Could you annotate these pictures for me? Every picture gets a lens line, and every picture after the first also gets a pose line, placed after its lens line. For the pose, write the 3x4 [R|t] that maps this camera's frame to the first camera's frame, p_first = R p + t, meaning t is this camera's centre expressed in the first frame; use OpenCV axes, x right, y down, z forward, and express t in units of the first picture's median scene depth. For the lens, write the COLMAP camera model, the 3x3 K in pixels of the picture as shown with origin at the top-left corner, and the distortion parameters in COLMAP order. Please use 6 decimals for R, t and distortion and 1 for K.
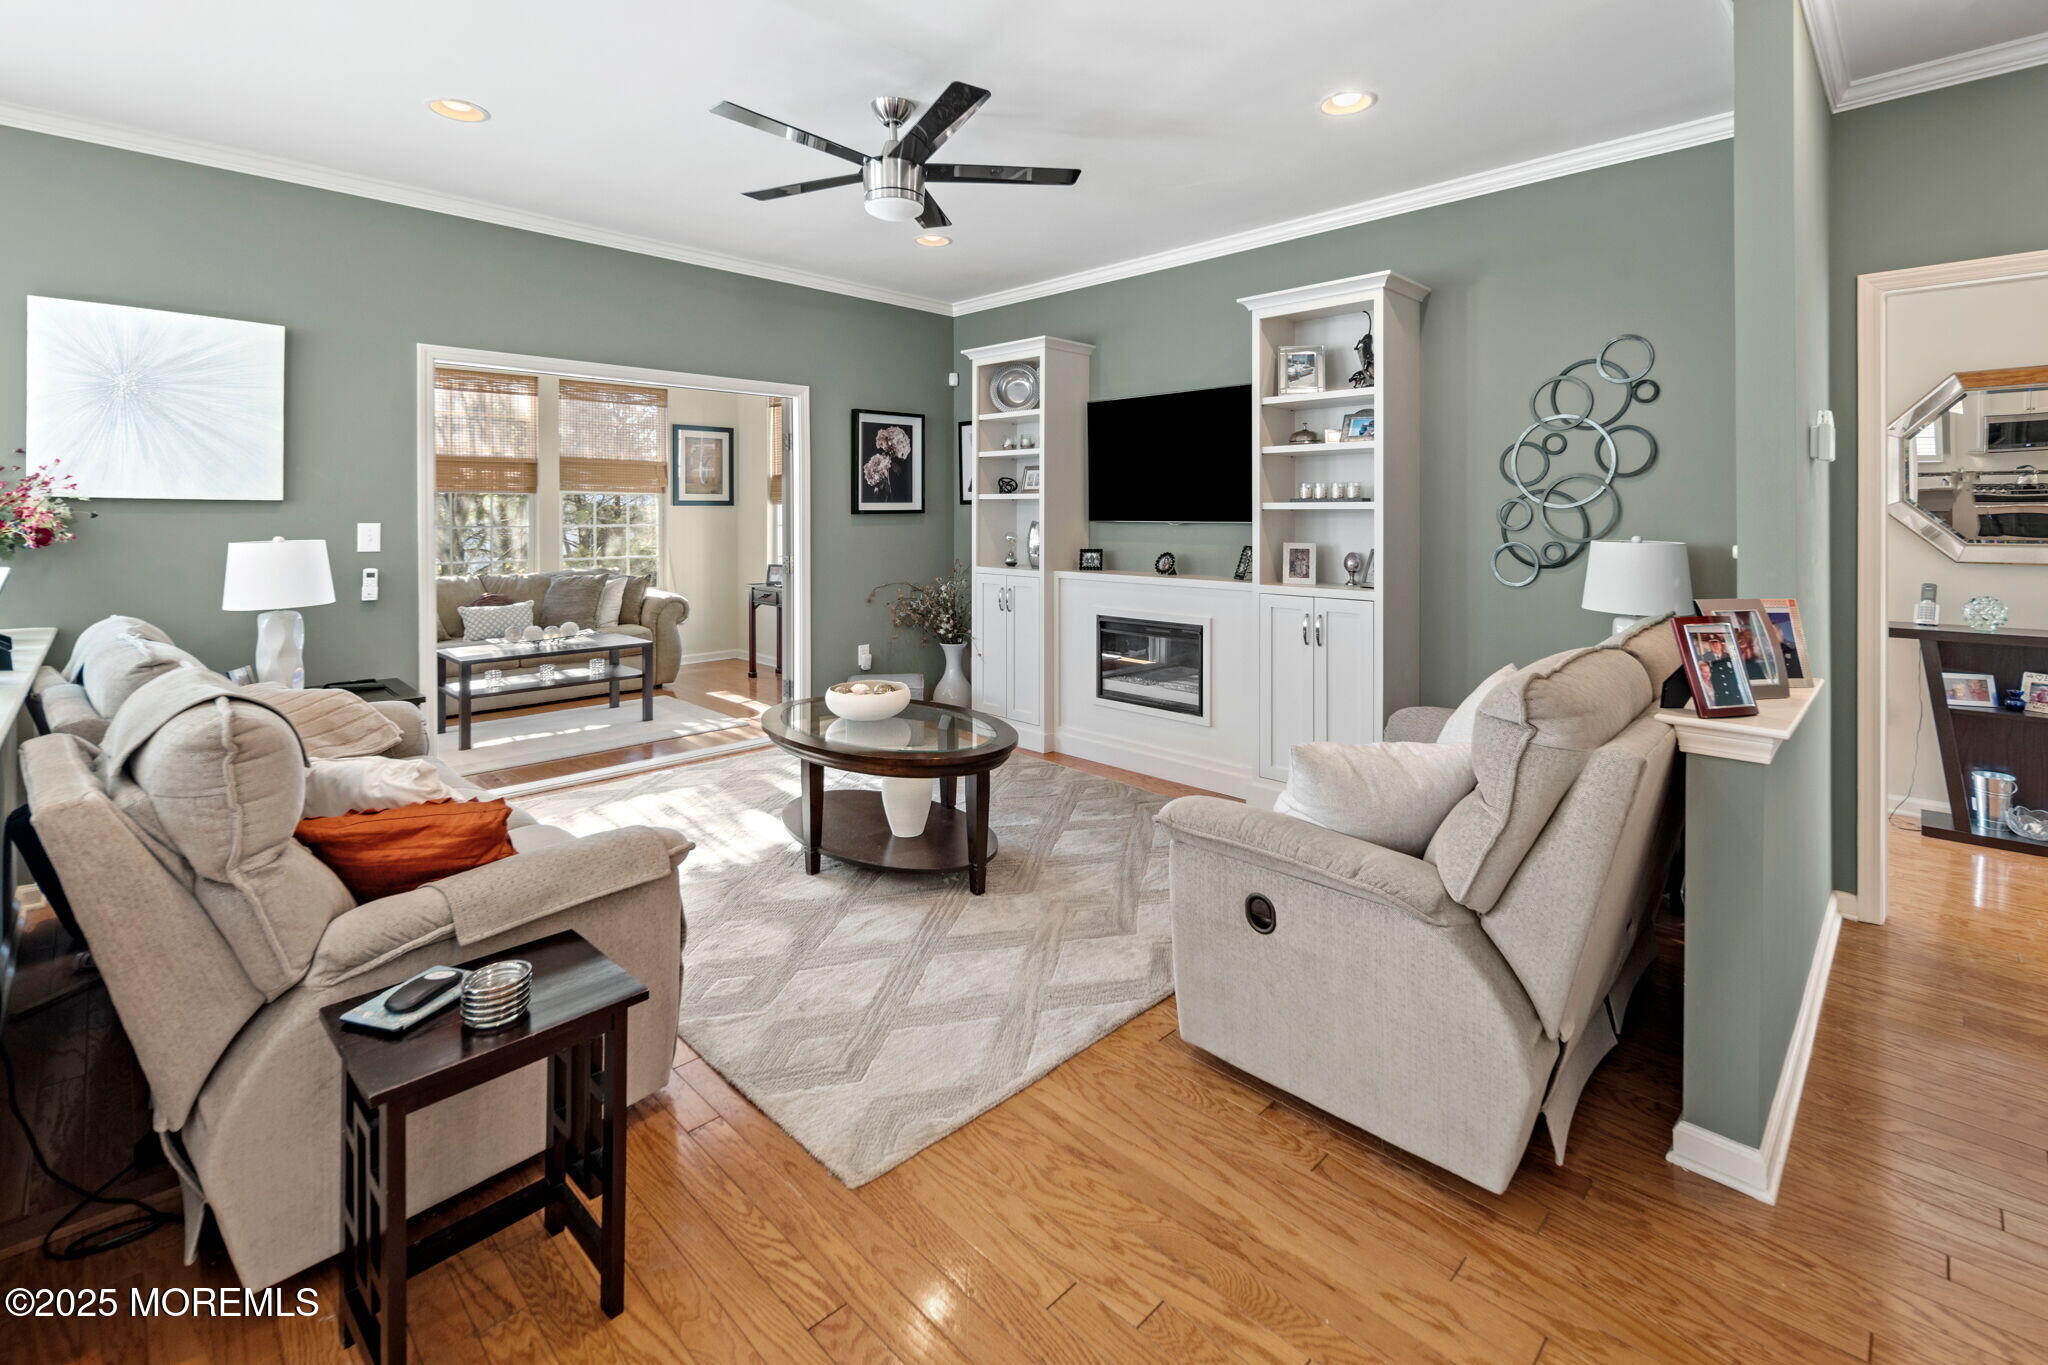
lens RADIAL K [[913.1, 0, 1030.7], [0, 913.1, 513.7], [0, 0, 1]] dist [0.001904, 0.000223]
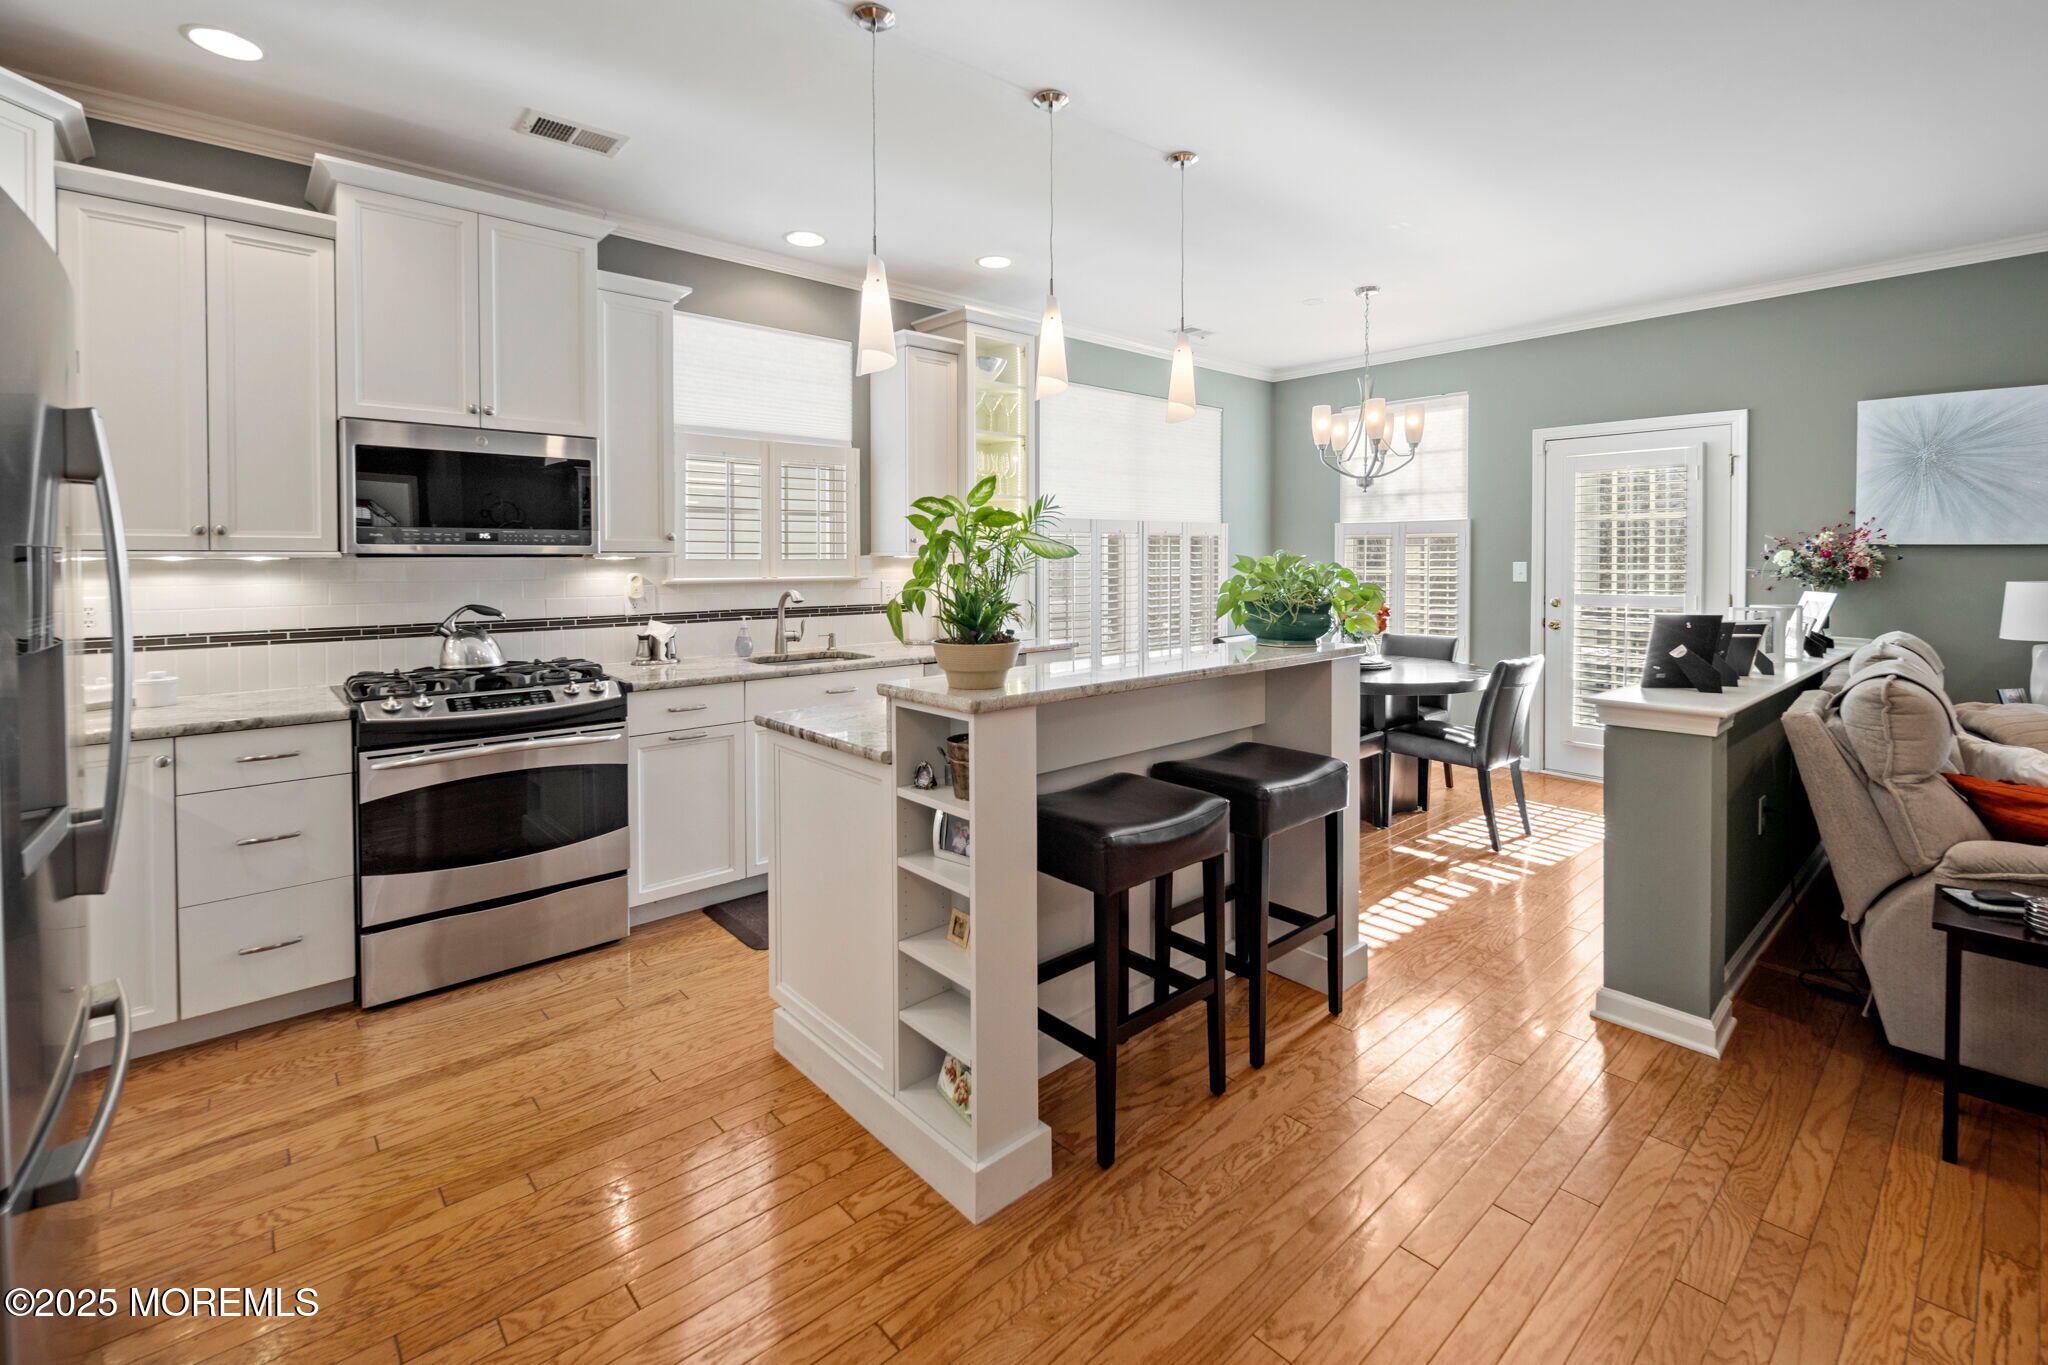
lens RADIAL K [[897.3, 0, 1029.5], [0, 897.3, 571.0], [0, 0, 1]] dist [0.000686, -0.000116]
pose [[-0.061263, 0.016321, -0.997988, 0.391893], [0.001454, 0.999867, 0.016262, -0.002315], [0.998121, -0.000455, -0.061279, -0.202547]]
